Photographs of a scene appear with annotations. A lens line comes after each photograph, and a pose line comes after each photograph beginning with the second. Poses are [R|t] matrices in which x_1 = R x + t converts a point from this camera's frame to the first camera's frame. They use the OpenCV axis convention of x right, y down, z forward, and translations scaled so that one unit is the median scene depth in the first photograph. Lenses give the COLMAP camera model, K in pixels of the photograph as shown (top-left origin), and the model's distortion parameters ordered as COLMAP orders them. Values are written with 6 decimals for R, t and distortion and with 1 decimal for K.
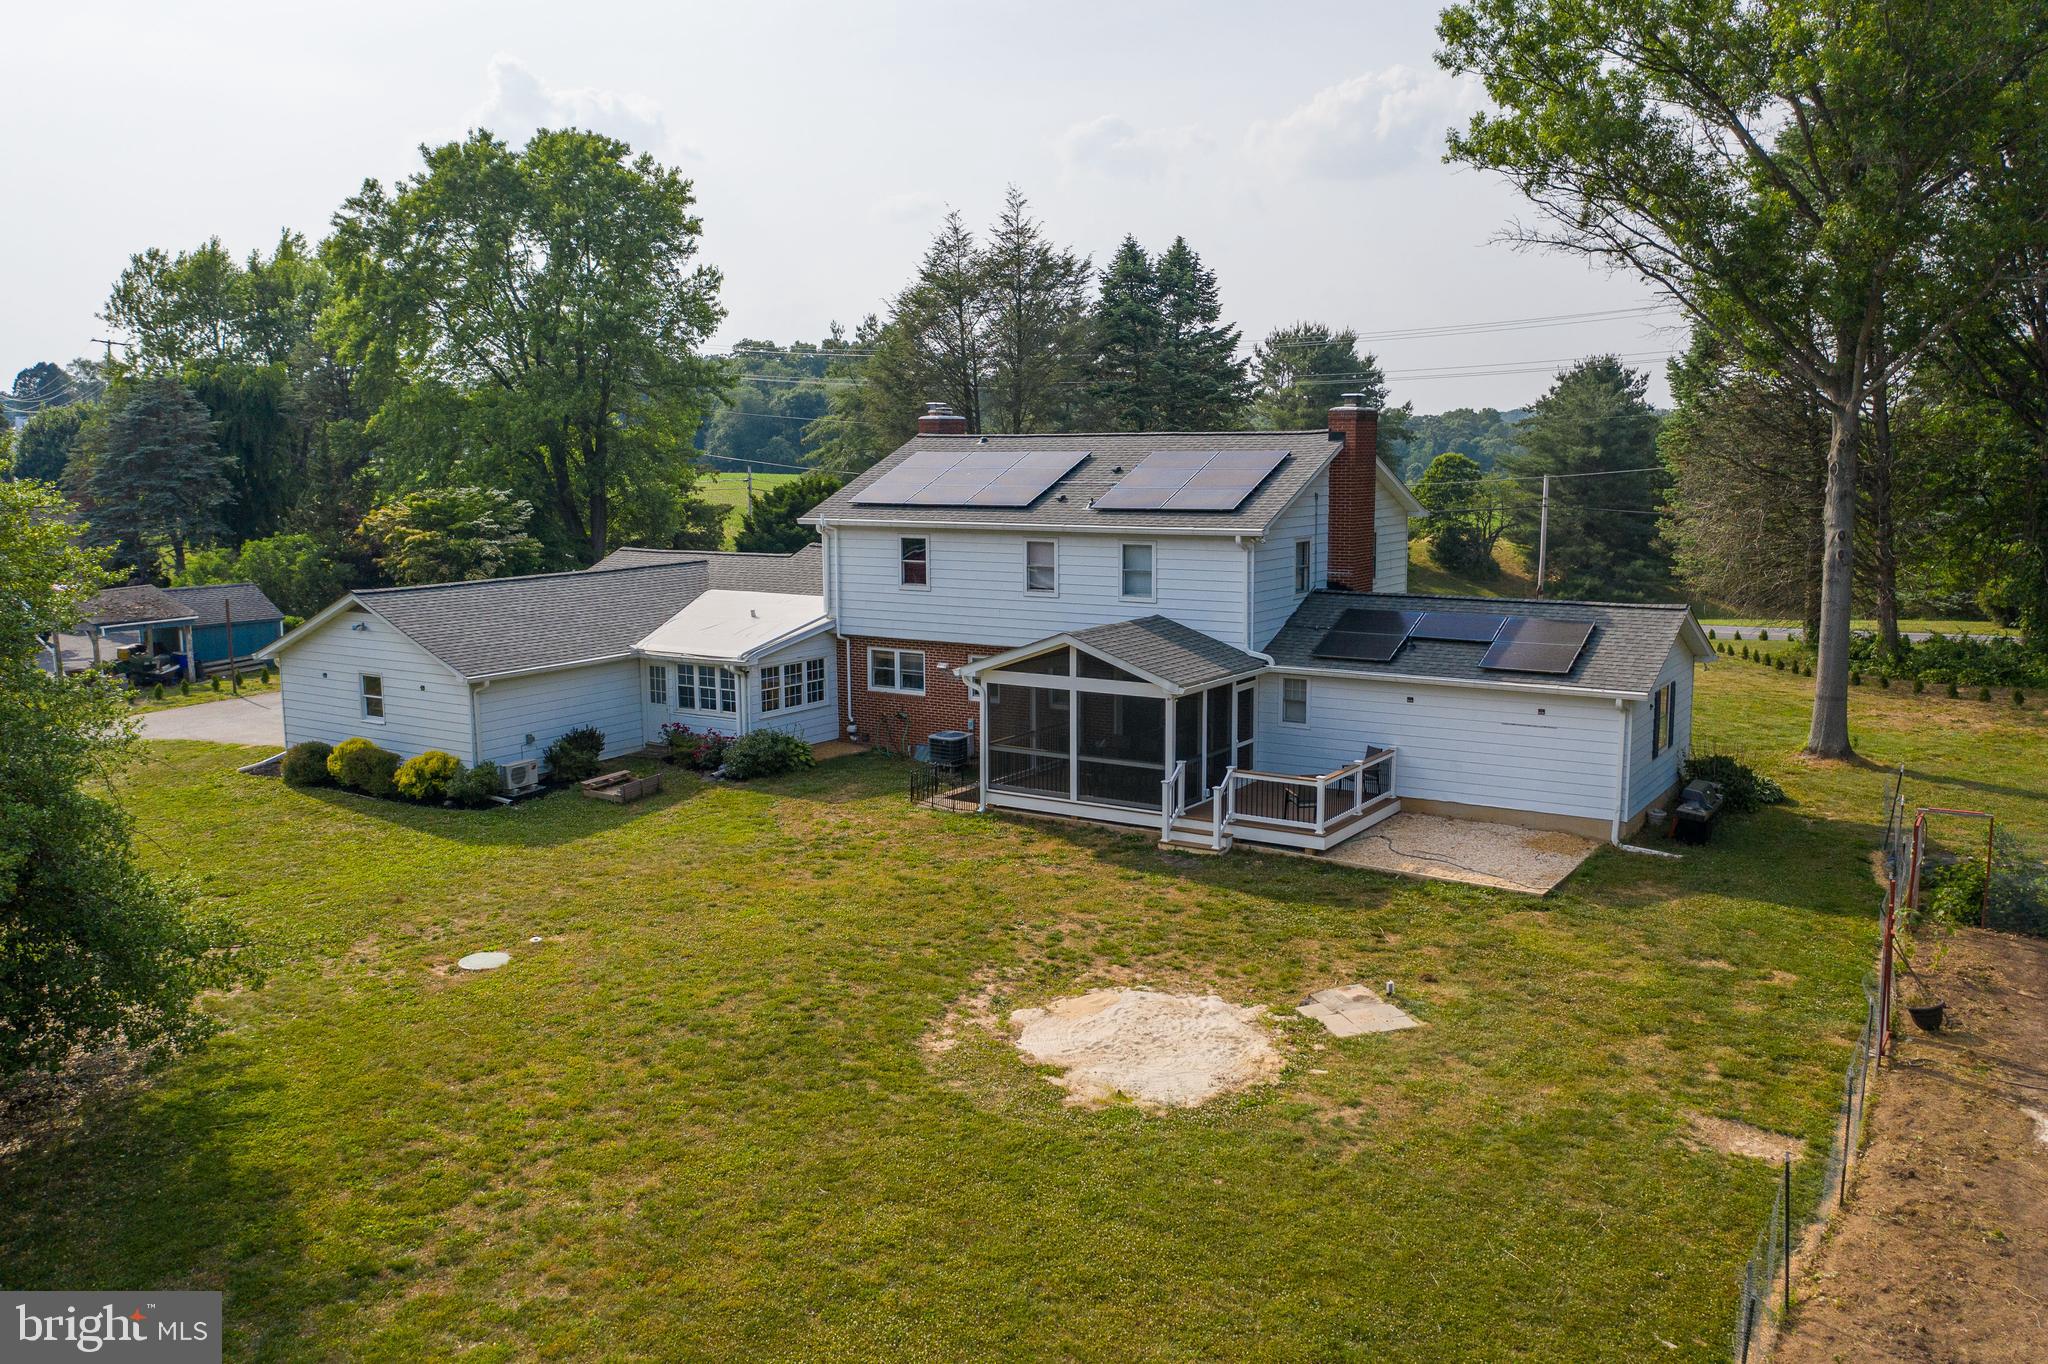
lens RADIAL K [[1627.7, 0, 1017.5], [0, 1627.7, 682.5], [0, 0, 1]] dist [-0.012003, 0.004580]
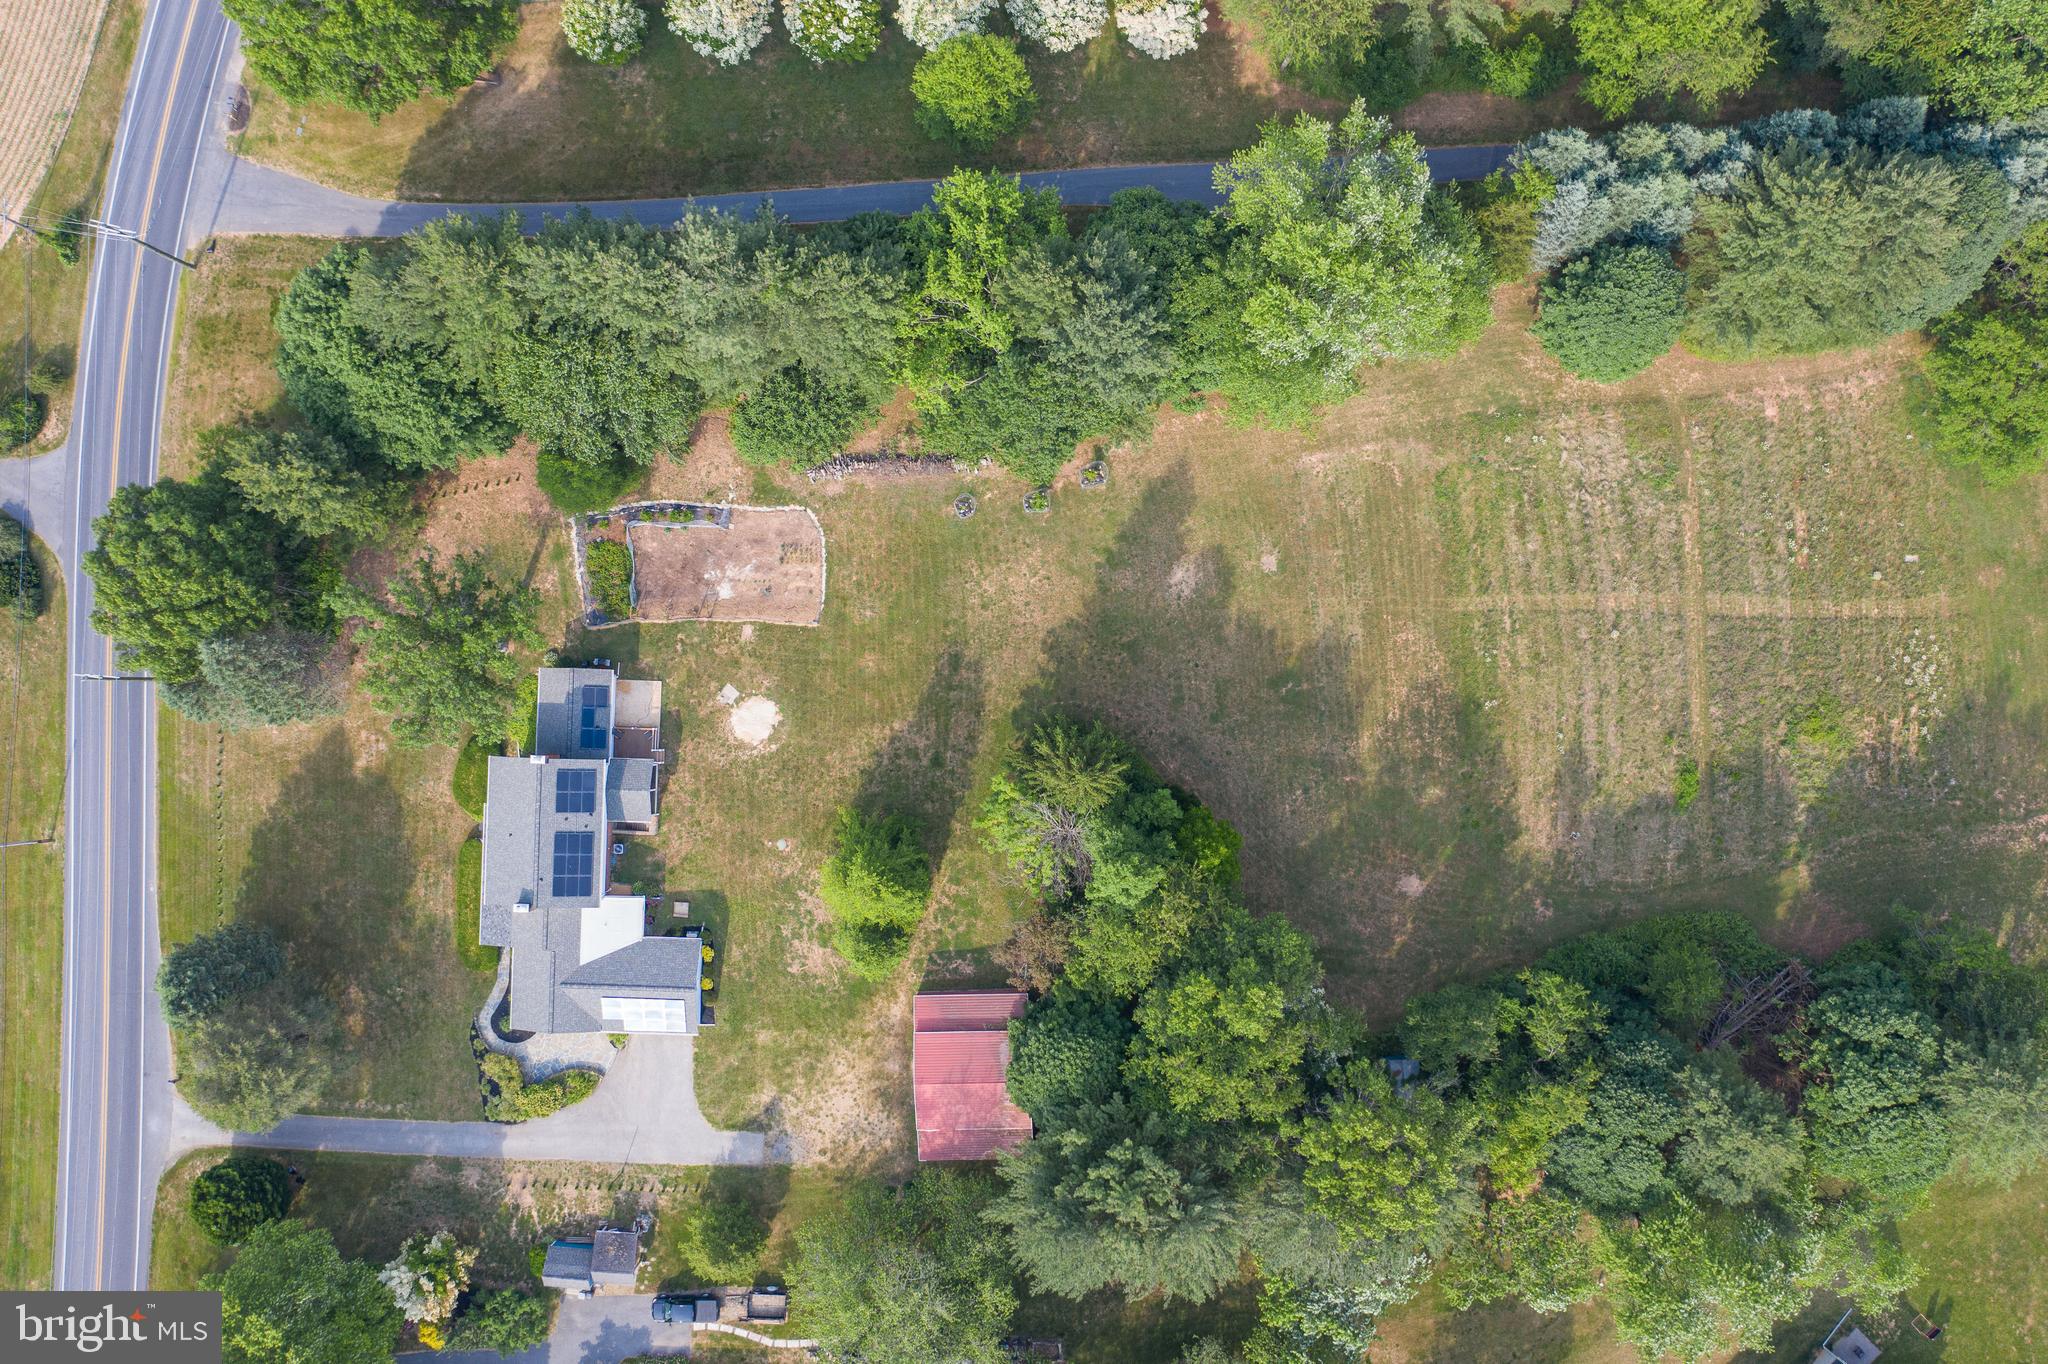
lens RADIAL K [[1627.7, 0, 1015.5], [0, 1627.7, 687.4], [0, 0, 1]] dist [-0.012003, 0.004580]
pose [[-0.527992, -0.848142, 0.043341, -0.491379], [0.162670, -0.050913, 0.985366, -4.617321], [-0.833524, 0.527316, 0.164849, -0.741820]]
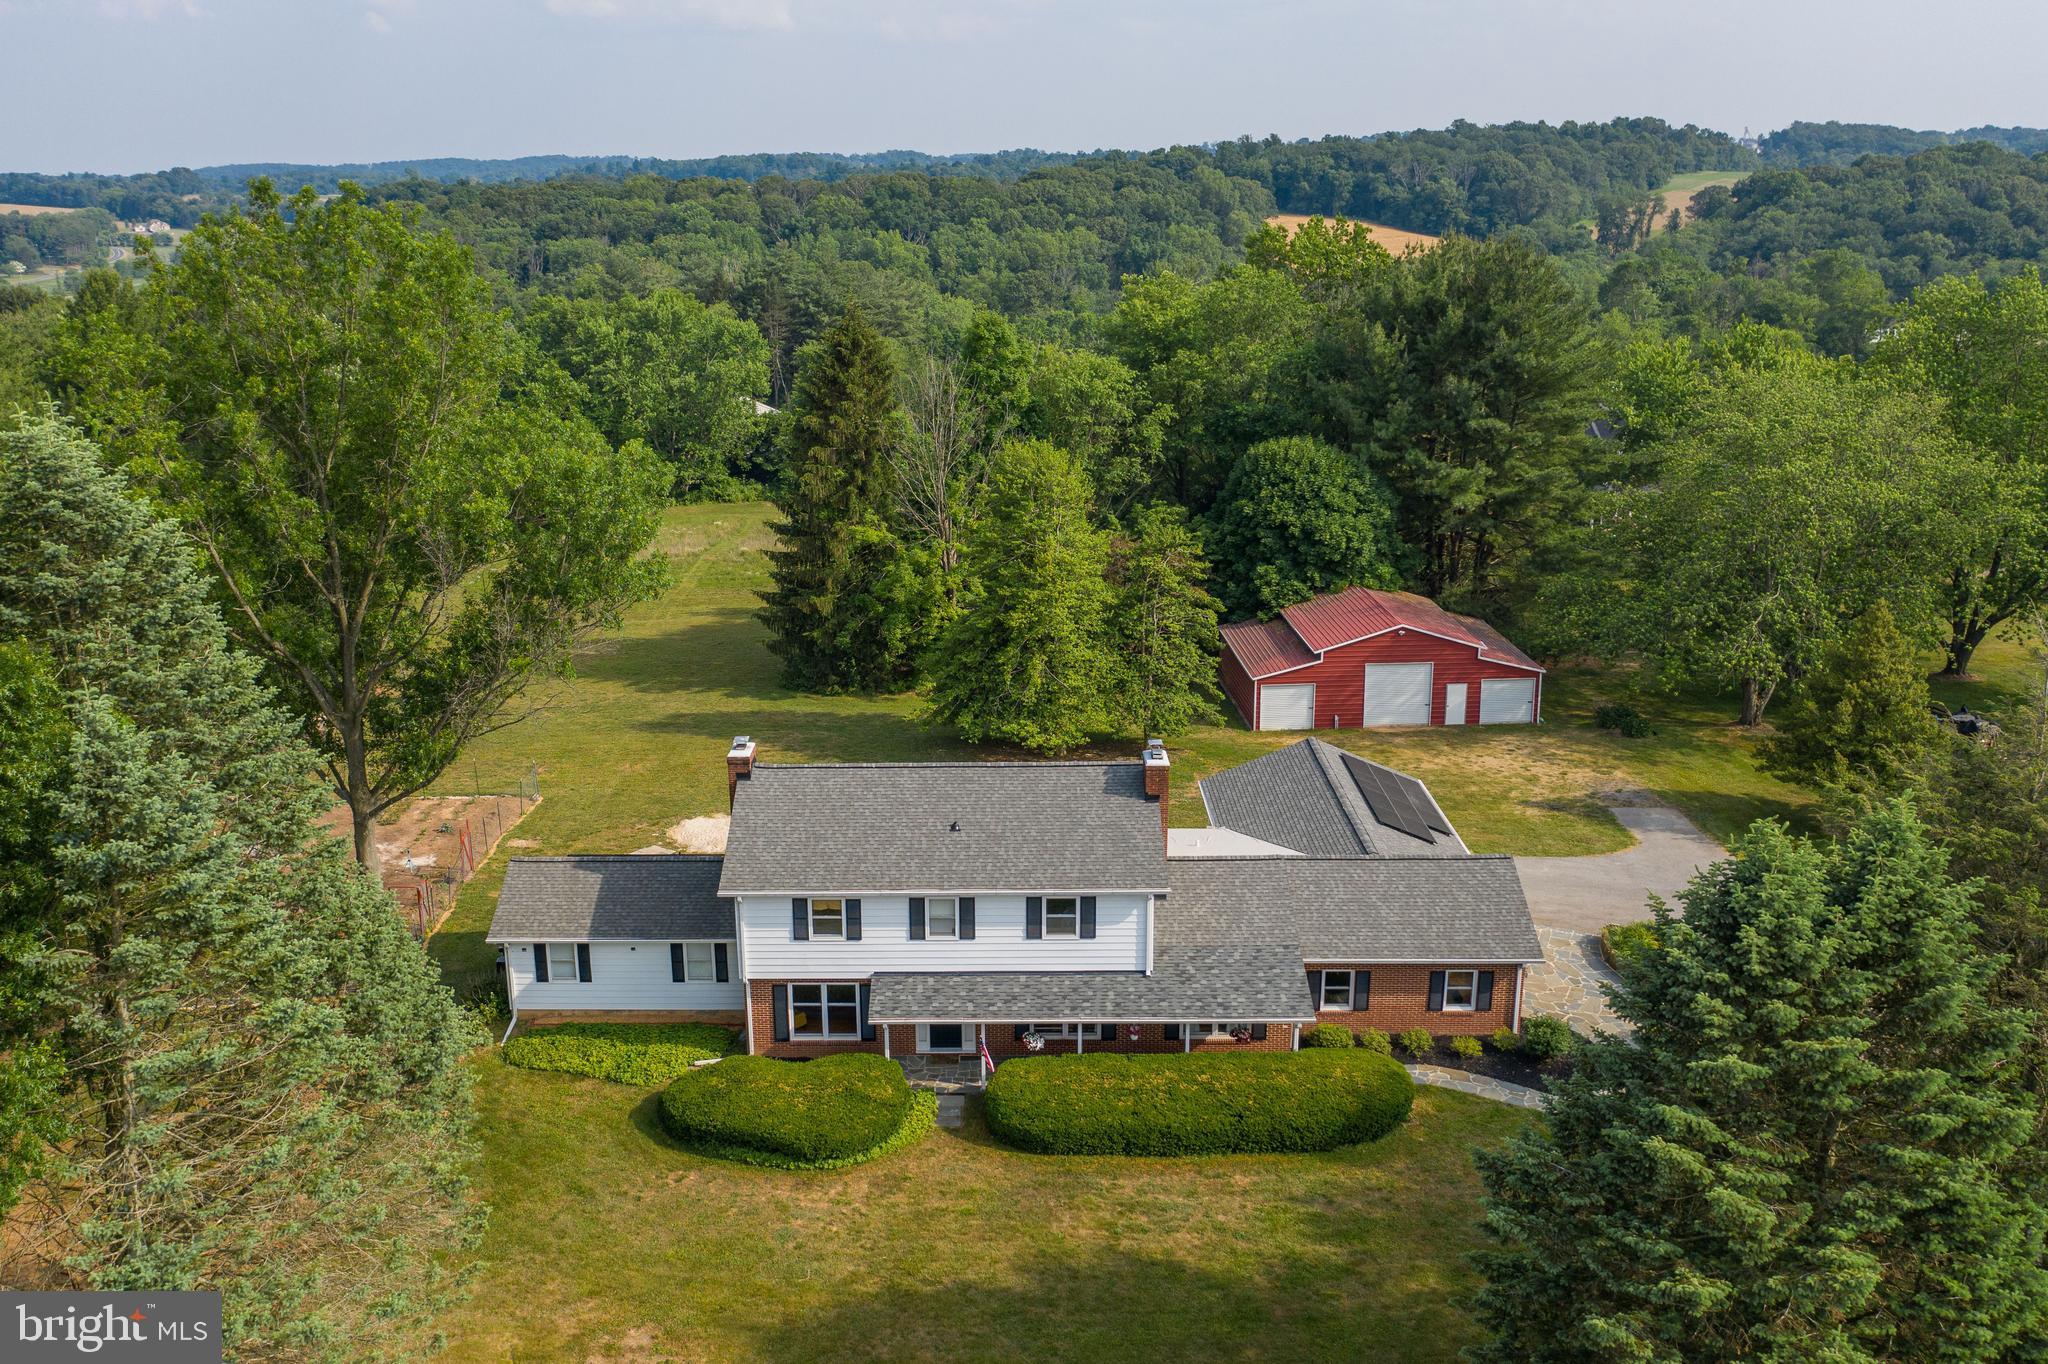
lens RADIAL K [[1773.3, 0, 961.3], [0, 1773.3, 690.8], [0, 0, 1]] dist [0.012578, 0.003195]
pose [[-0.845882, 0.173443, -0.504382, 1.004036], [-0.055724, 0.911738, 0.406974, -1.043748], [0.530451, 0.372359, -0.761558, 2.816409]]
